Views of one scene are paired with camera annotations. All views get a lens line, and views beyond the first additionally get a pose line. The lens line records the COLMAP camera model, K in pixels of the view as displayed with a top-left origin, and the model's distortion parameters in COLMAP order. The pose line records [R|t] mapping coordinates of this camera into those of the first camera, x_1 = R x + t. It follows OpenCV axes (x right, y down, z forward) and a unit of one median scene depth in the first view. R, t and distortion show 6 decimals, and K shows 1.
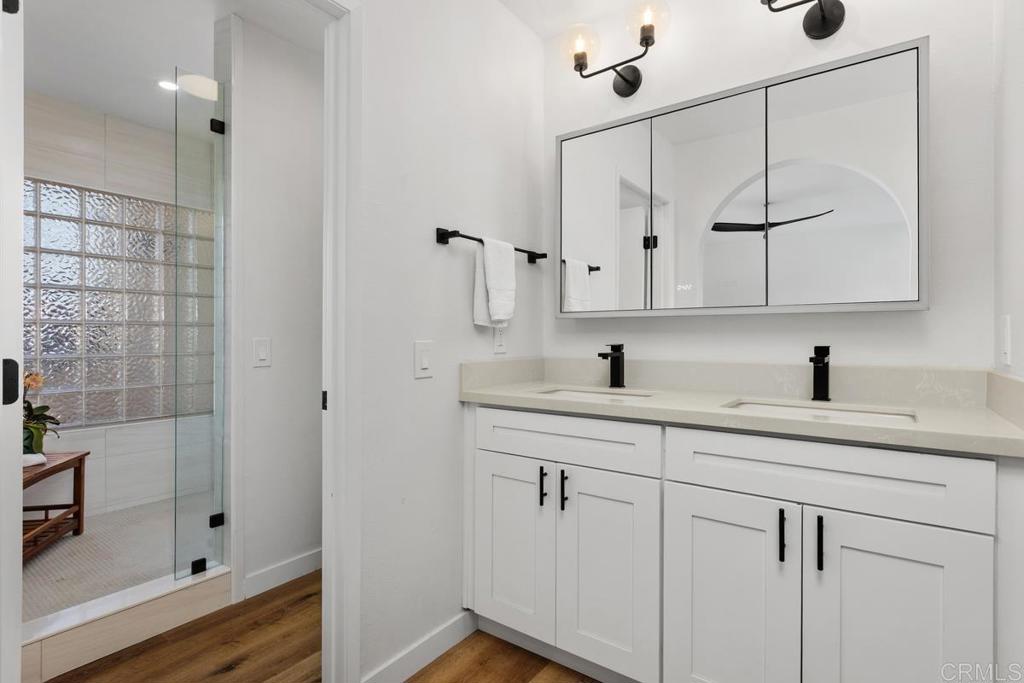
lens RADIAL K [[518.6, 0, 511.1], [0, 518.6, 336.0], [0, 0, 1]] dist [0.000976, 0.001020]
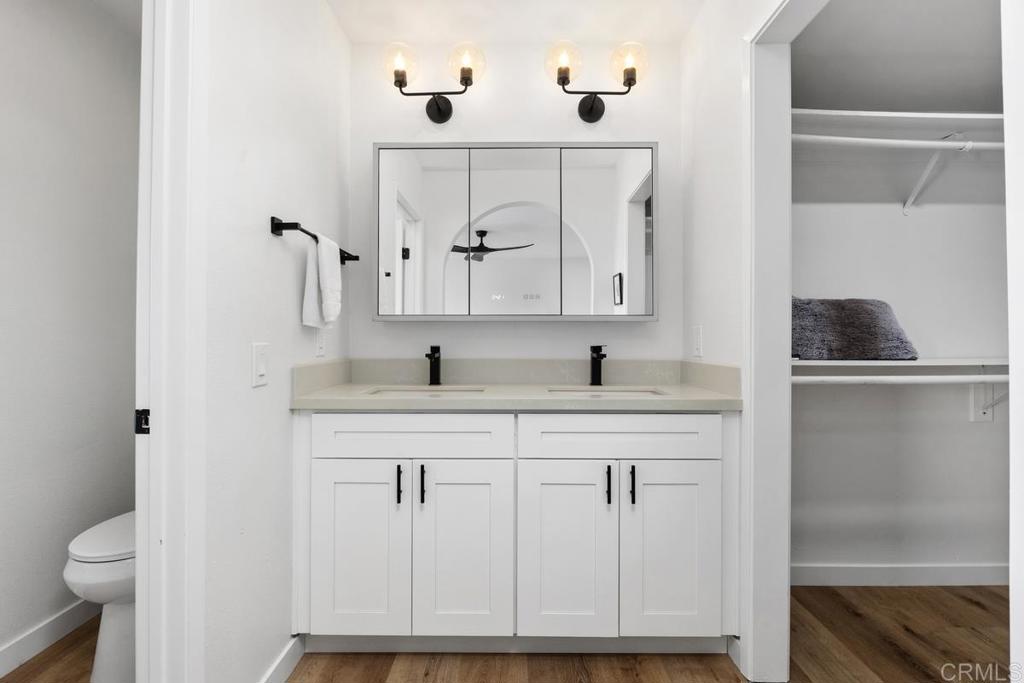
lens RADIAL K [[472.8, 0, 514.8], [0, 472.8, 337.0], [0, 0, 1]] dist [0.001362, -0.000061]
pose [[0.810419, 0.002366, 0.585846, -0.270316], [-0.000939, 0.999996, -0.002739, 0.000139], [-0.585850, 0.001670, 0.810418, 0.093100]]
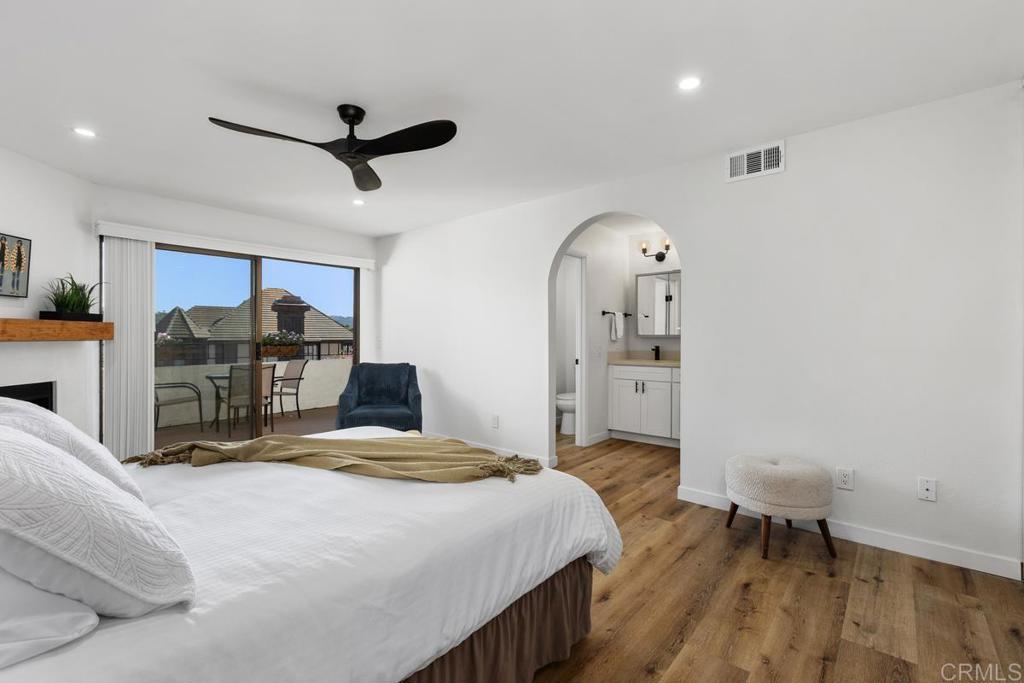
lens RADIAL K [[457.9, 0, 508.0], [0, 457.9, 338.9], [0, 0, 1]] dist [0.002880, 0.000126]
pose [[0.997145, -0.002485, -0.075473, -0.502676], [0.002696, 0.999993, 0.002685, -0.037608], [0.075465, -0.002880, 0.997144, -1.877226]]
